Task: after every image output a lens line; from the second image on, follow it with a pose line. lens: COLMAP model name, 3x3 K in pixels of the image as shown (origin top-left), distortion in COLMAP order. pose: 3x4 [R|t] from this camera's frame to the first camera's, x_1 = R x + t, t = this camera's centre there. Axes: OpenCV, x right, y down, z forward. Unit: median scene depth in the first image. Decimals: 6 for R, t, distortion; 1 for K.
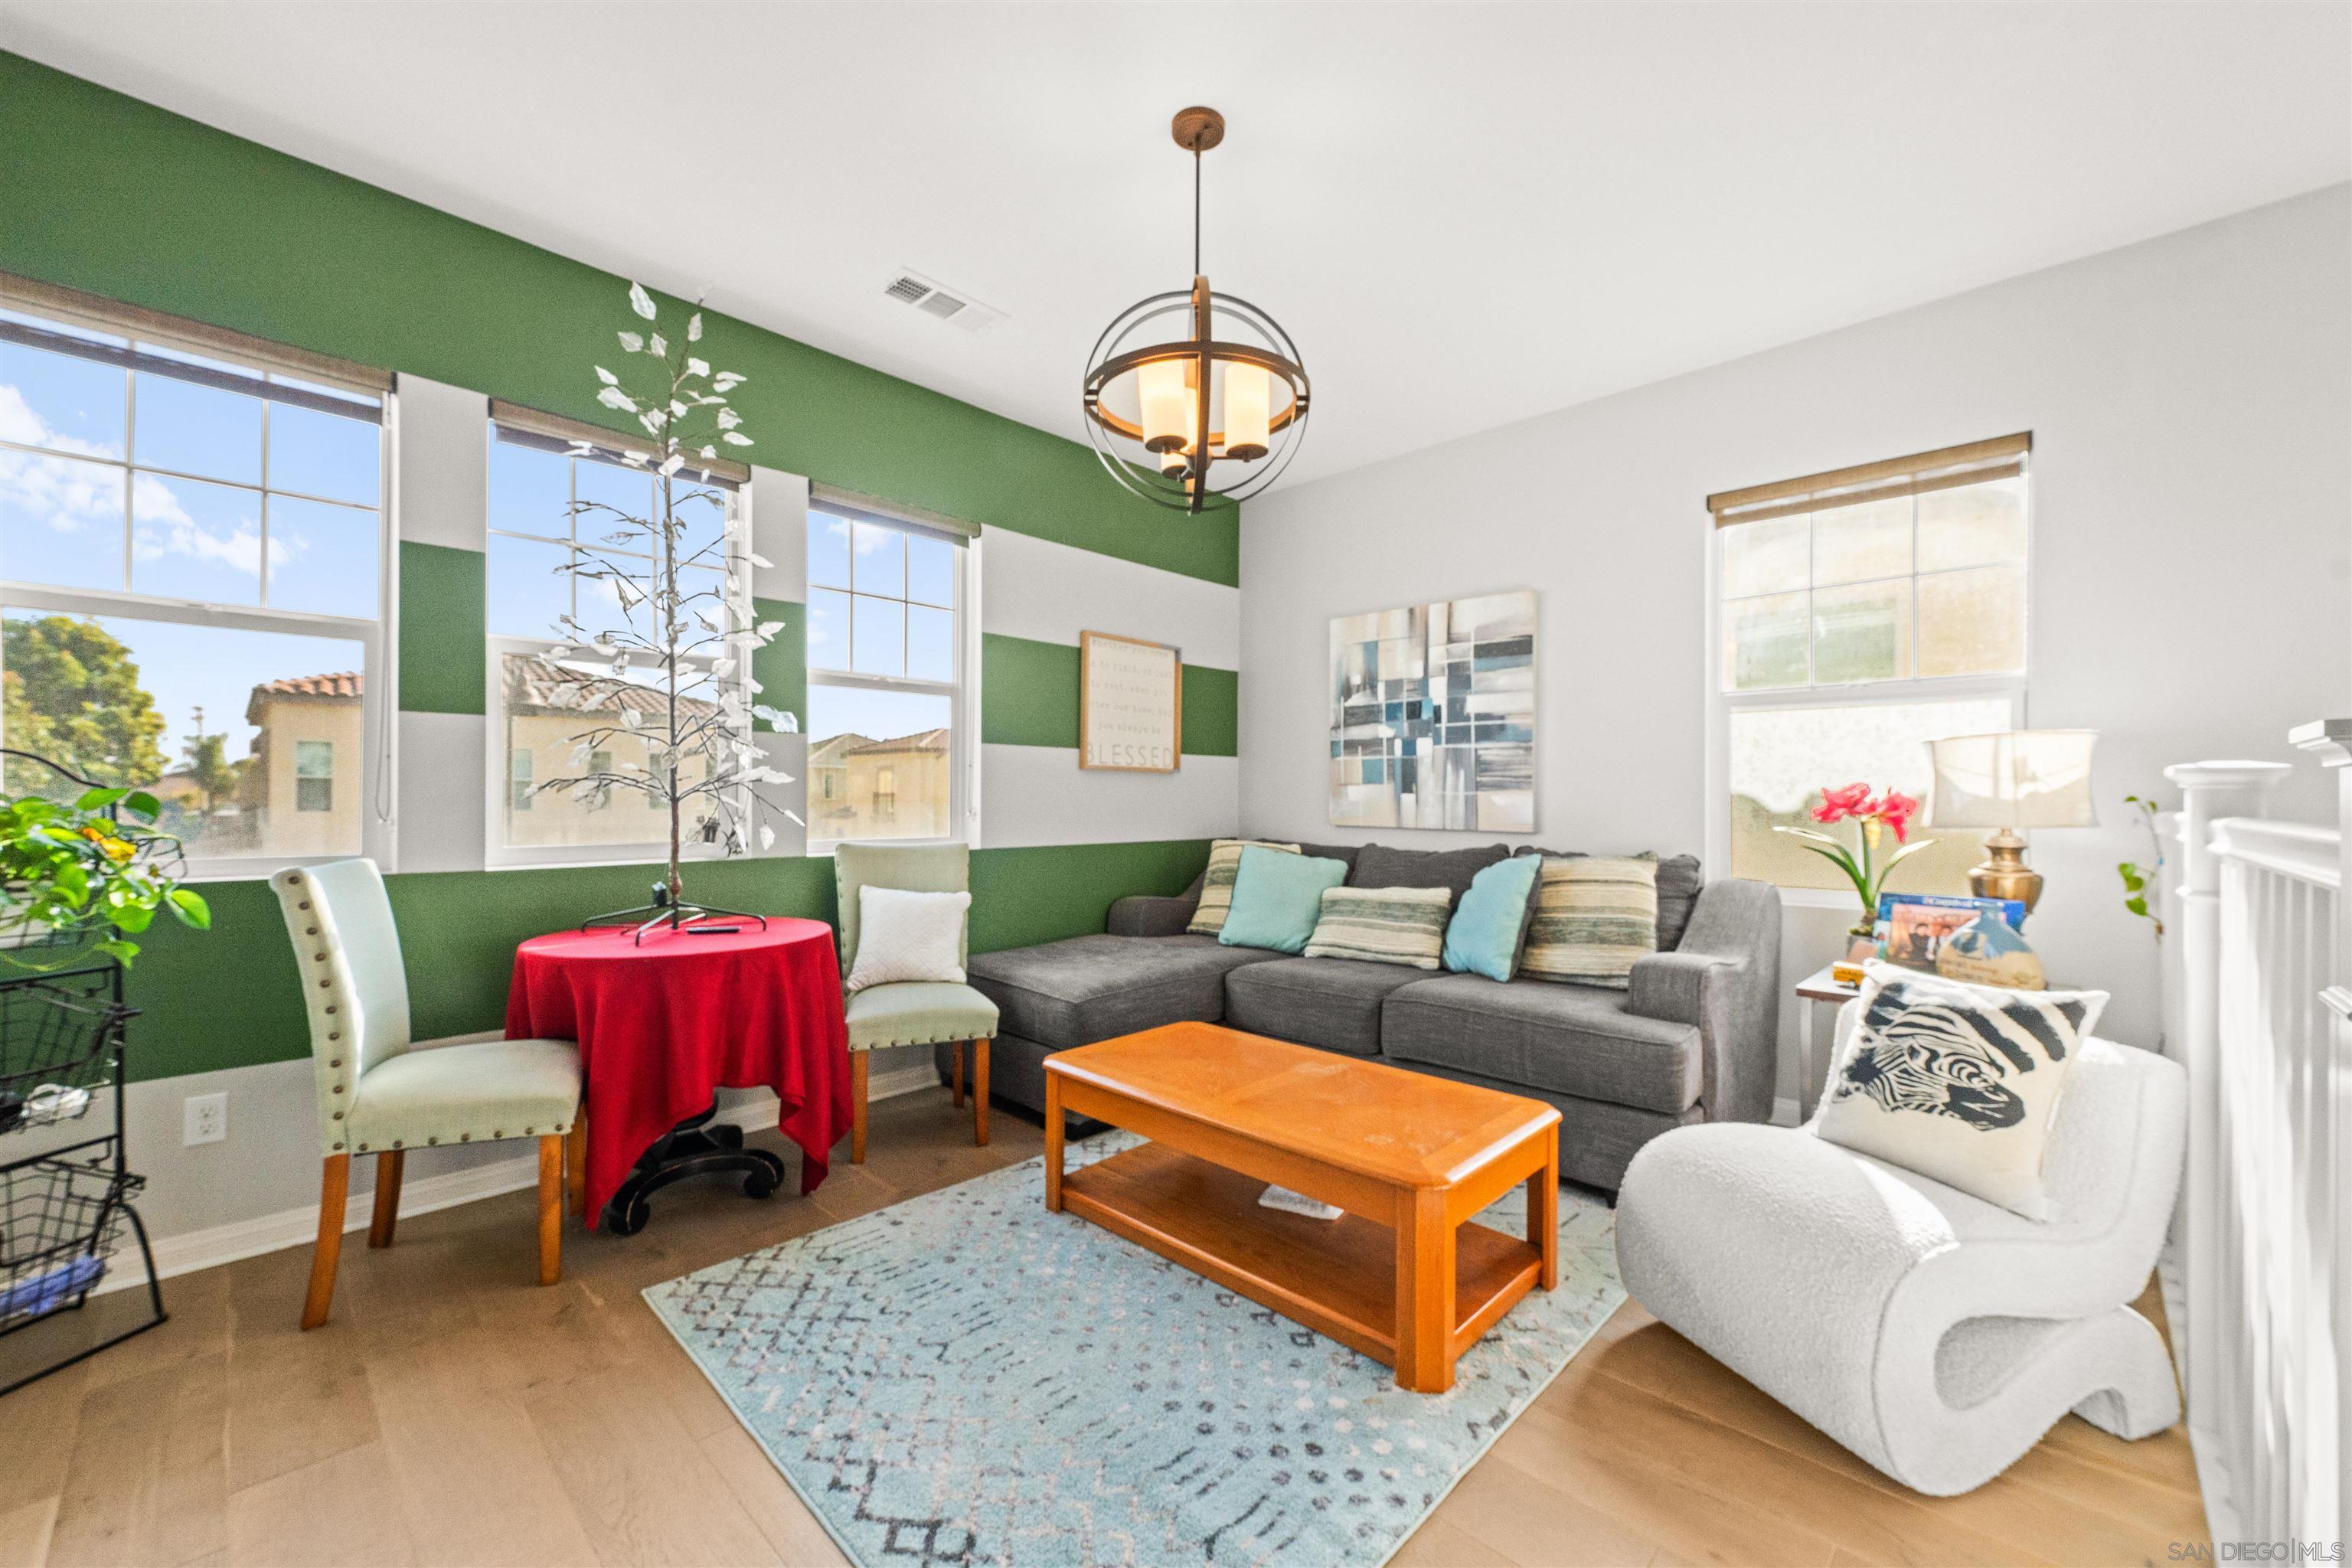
lens RADIAL K [[919.4, 0, 1184.1], [0, 919.4, 793.2], [0, 0, 1]] dist [-0.000586, 0.000347]
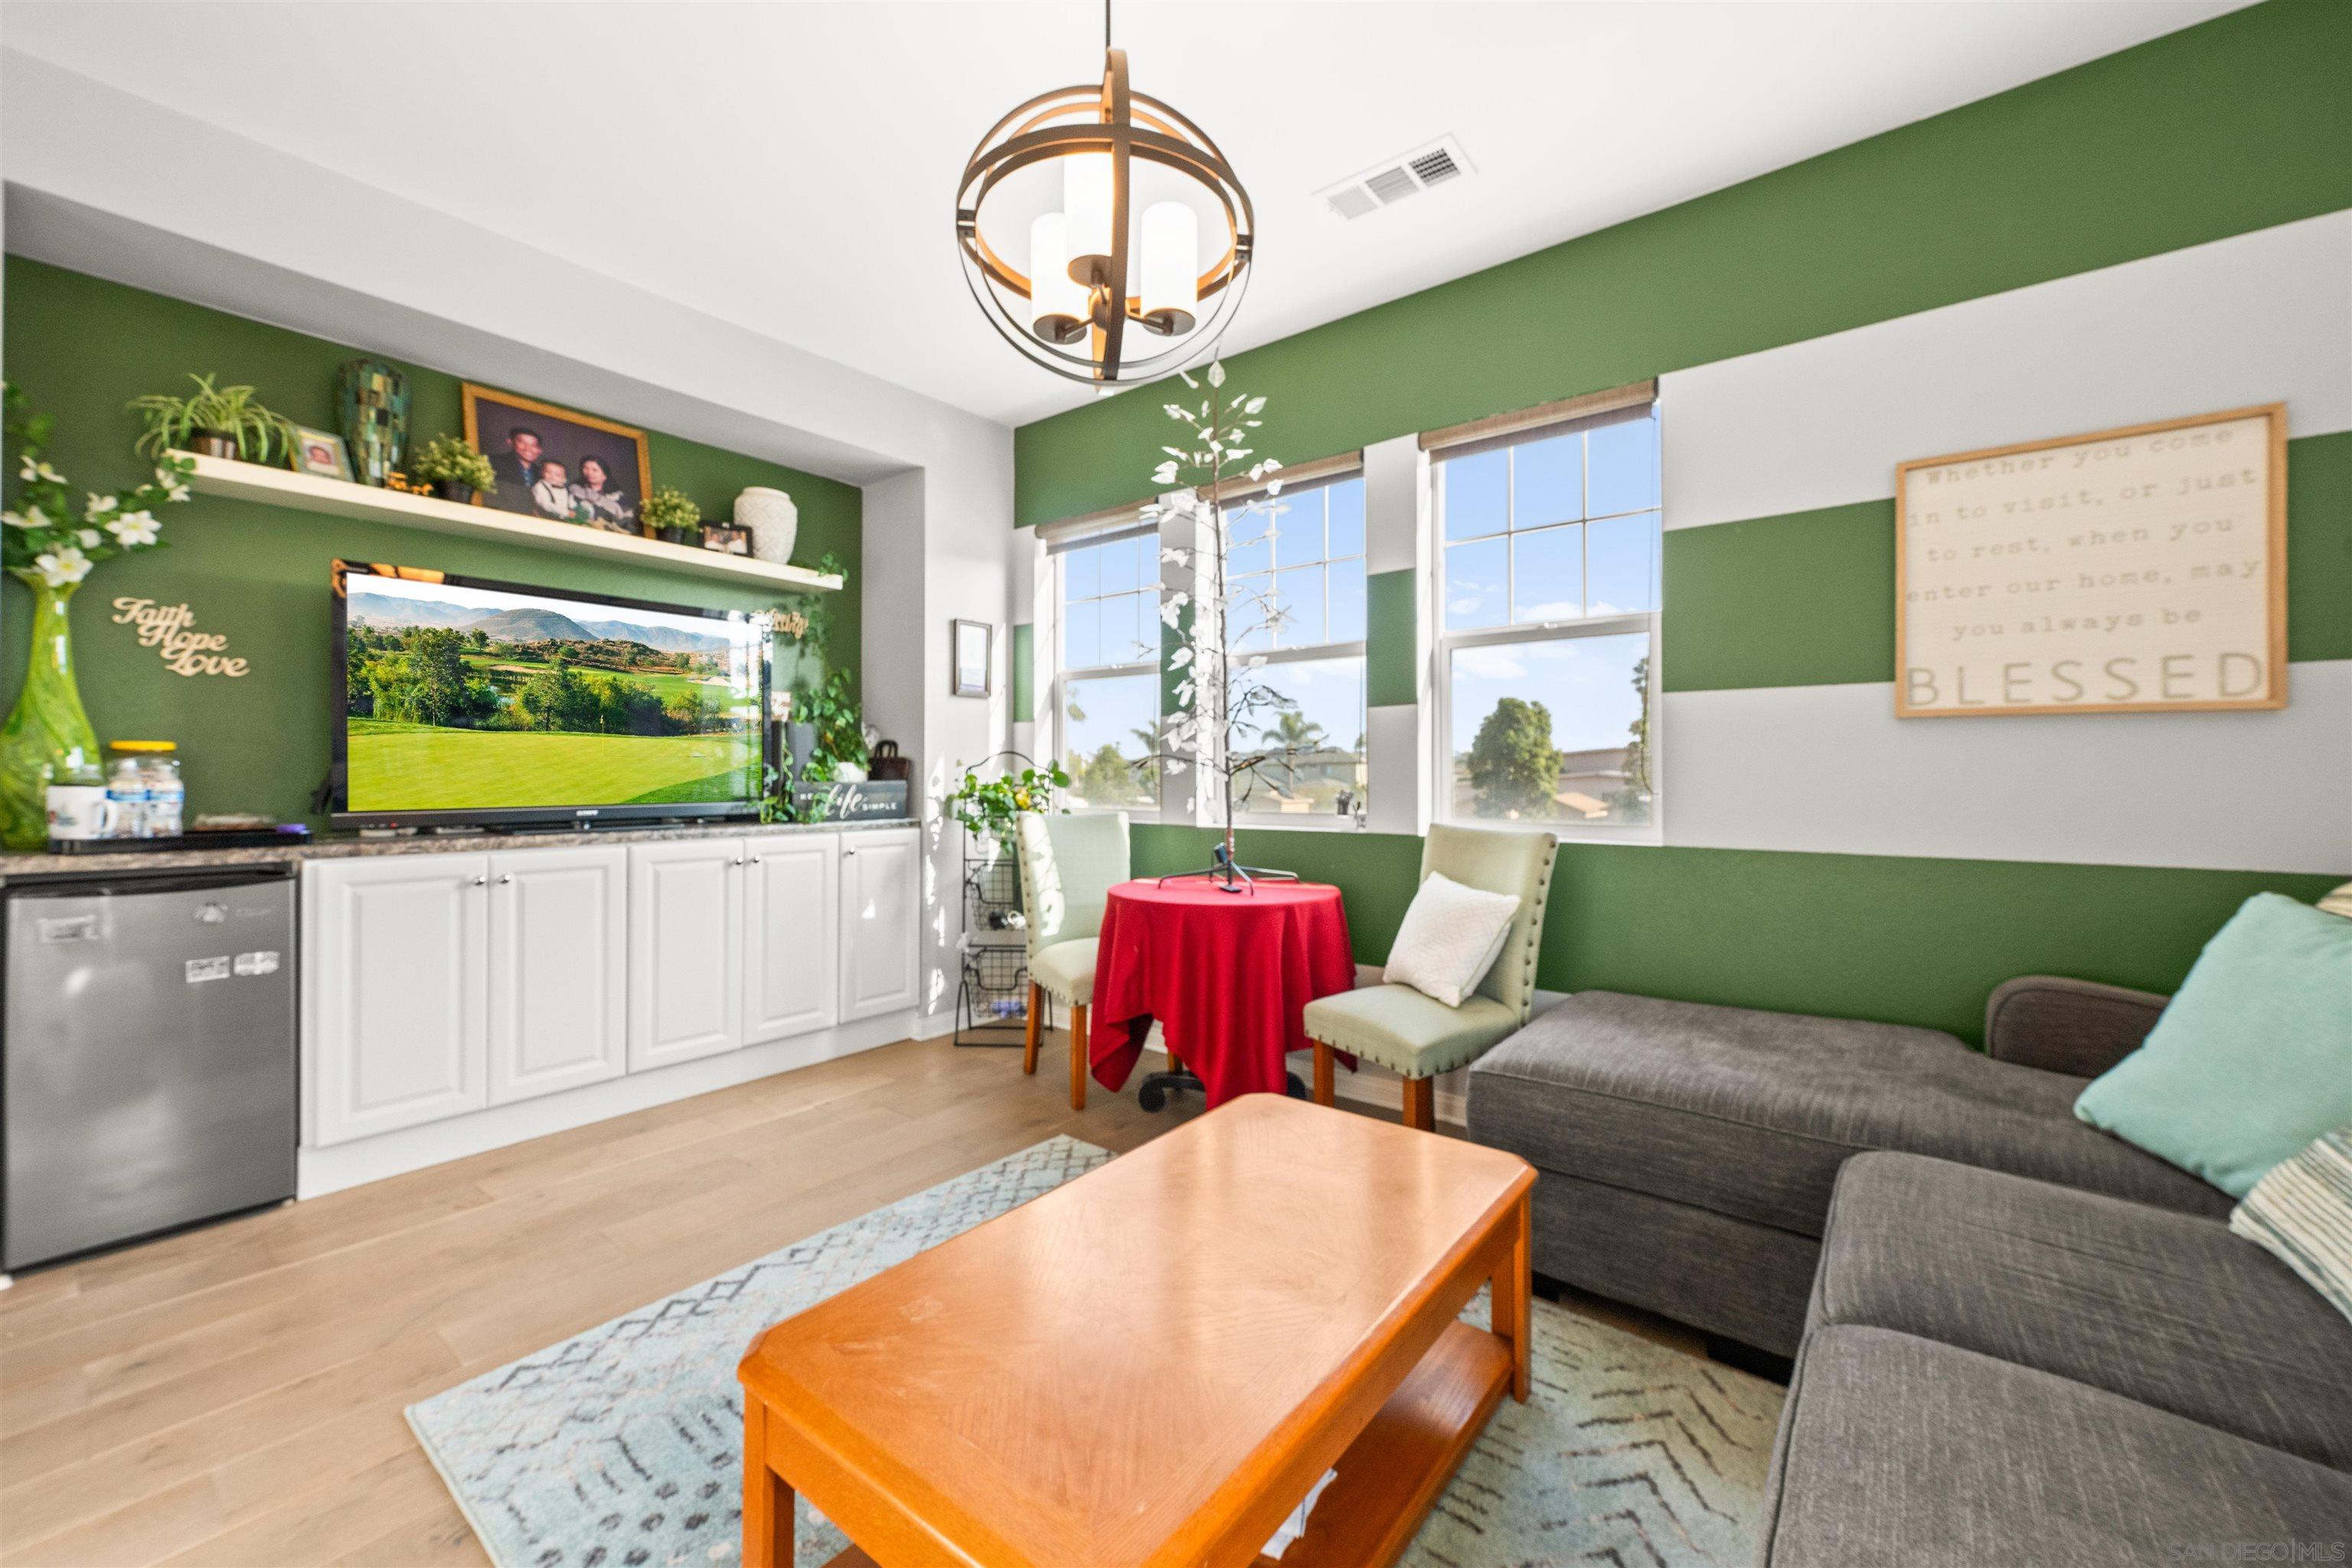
lens RADIAL K [[919.4, 0, 1157.8], [0, 919.4, 760.4], [0, 0, 1]] dist [-0.000586, 0.000347]
pose [[0.088591, -0.004466, -0.996058, 0.663825], [0.017907, 0.999835, -0.002891, -0.012160], [0.995907, -0.017580, 0.088656, 0.847506]]
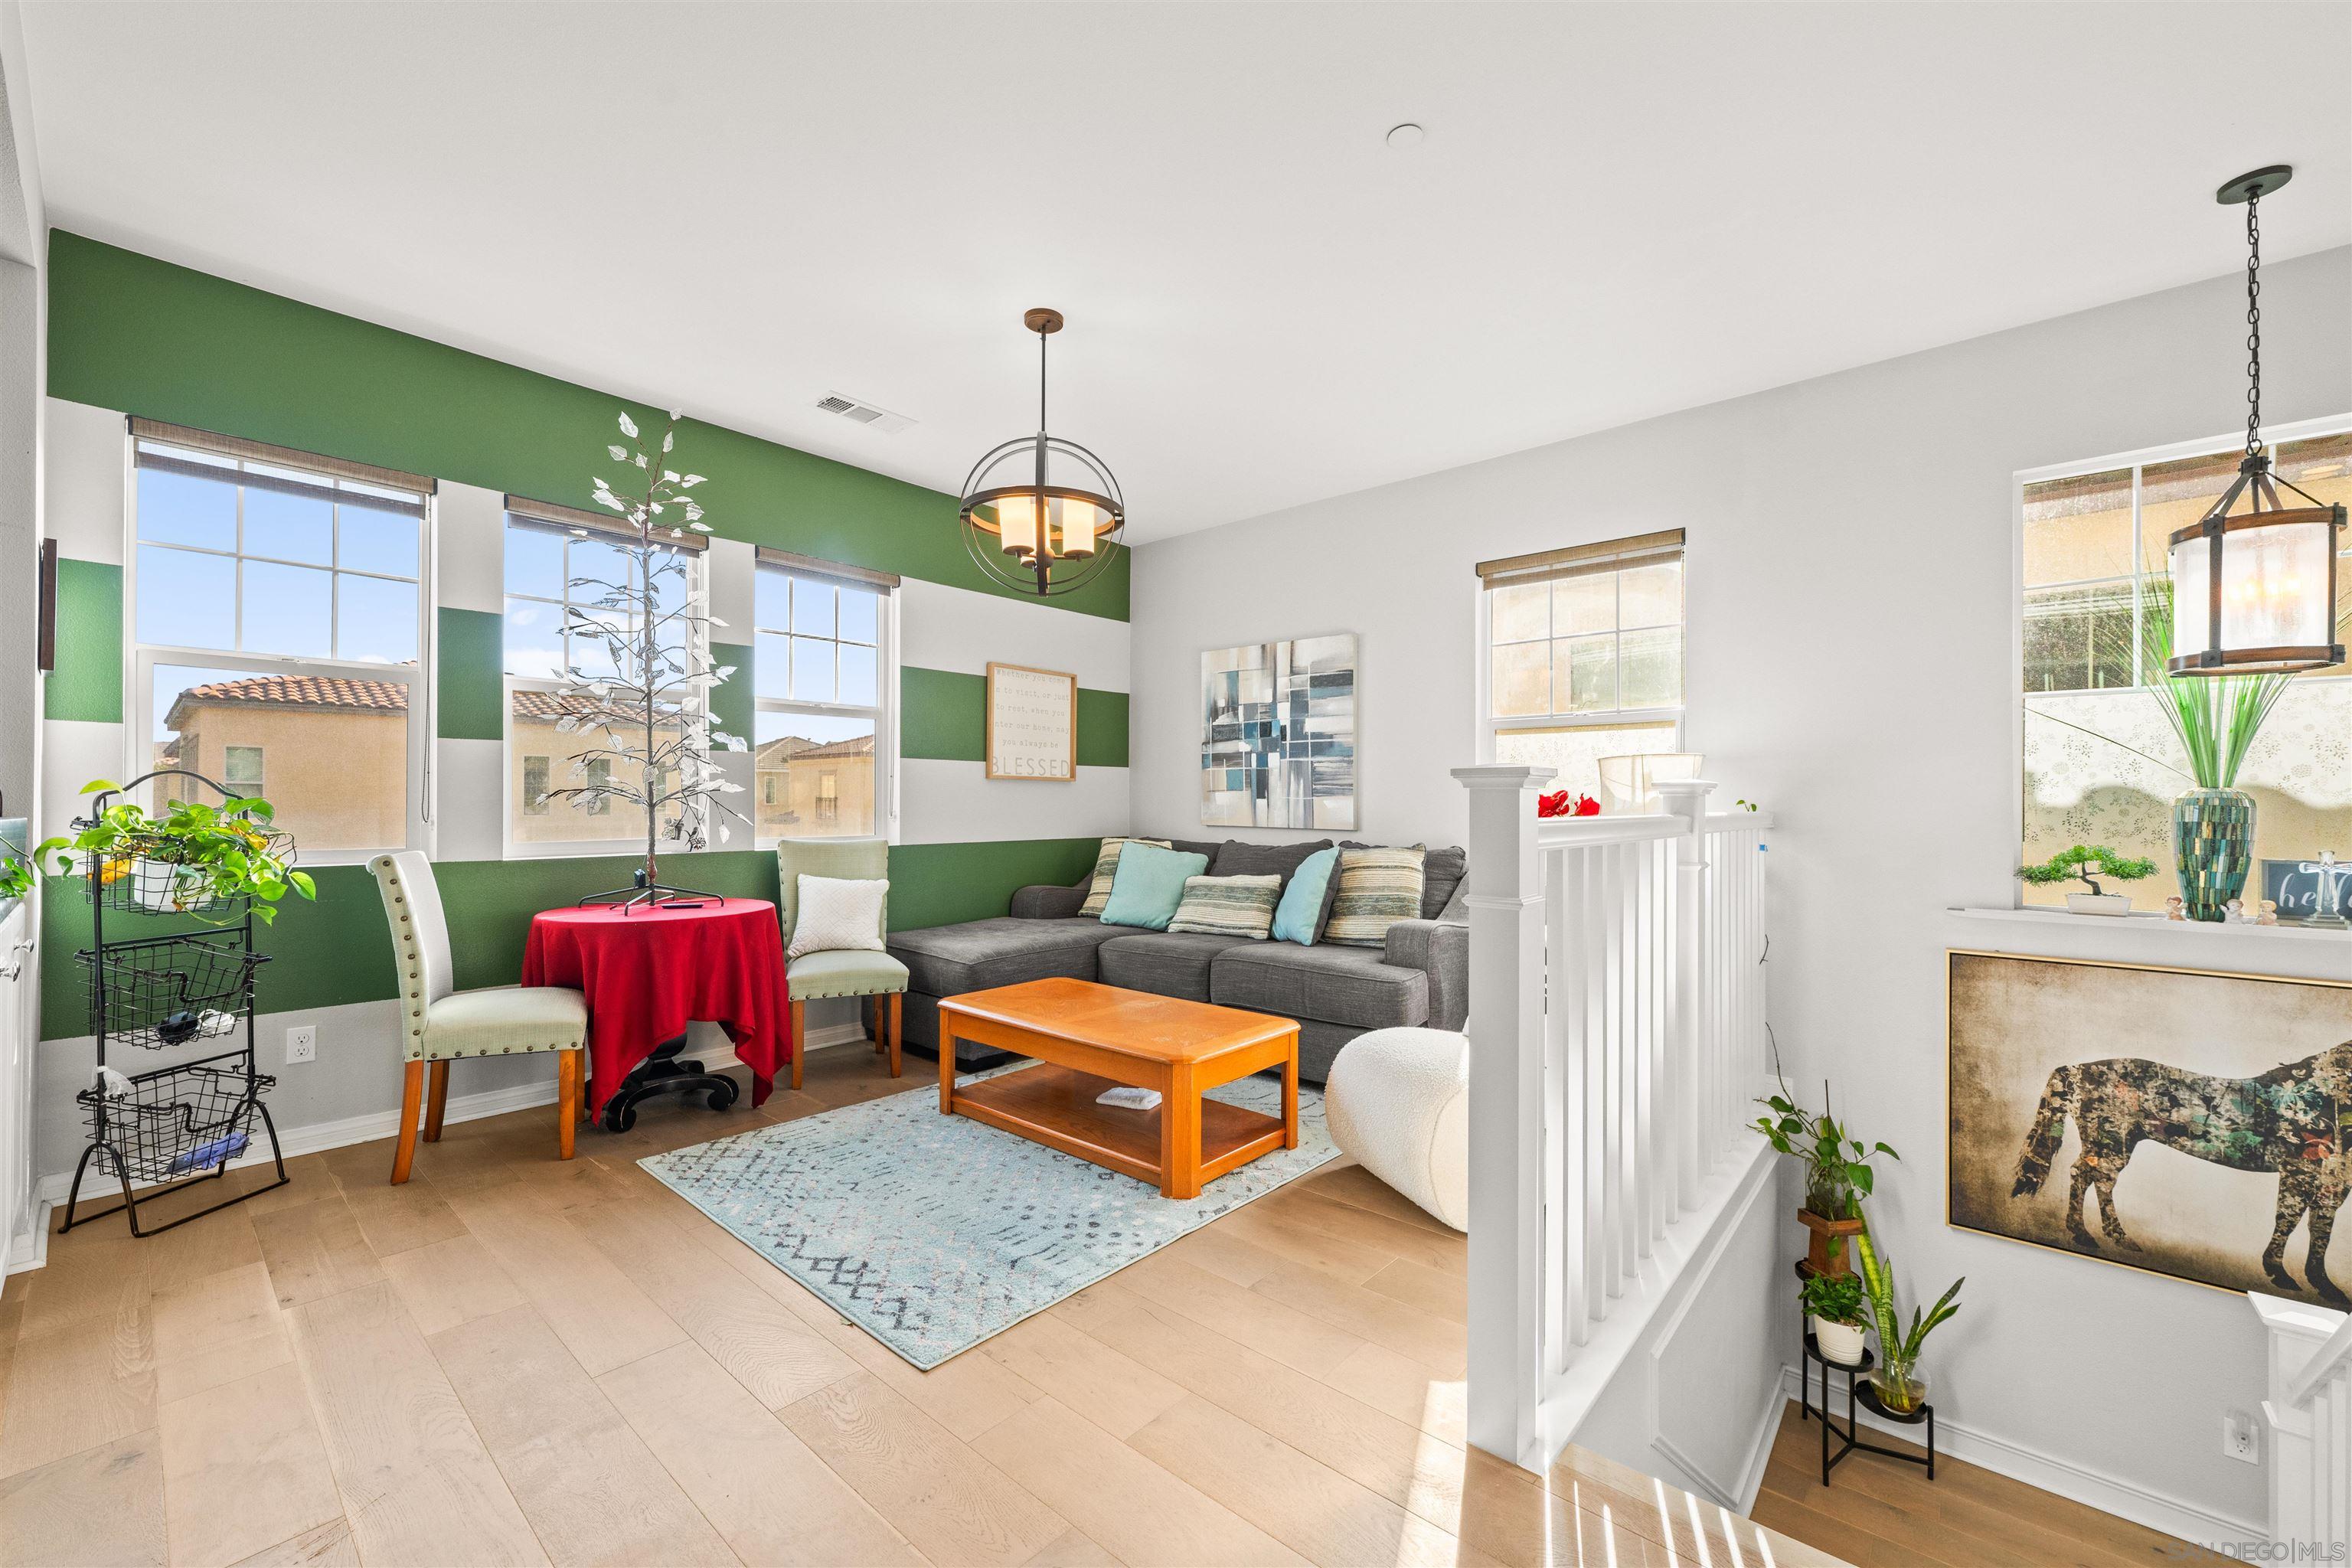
lens RADIAL K [[919.4, 0, 1171.8], [0, 919.4, 796.5], [0, 0, 1]] dist [-0.000586, 0.000347]
pose [[0.999073, -0.001815, 0.043012, 0.127535], [0.001825, 0.999998, -0.000182, -0.004032], [-0.043012, 0.000260, 0.999075, -0.339991]]
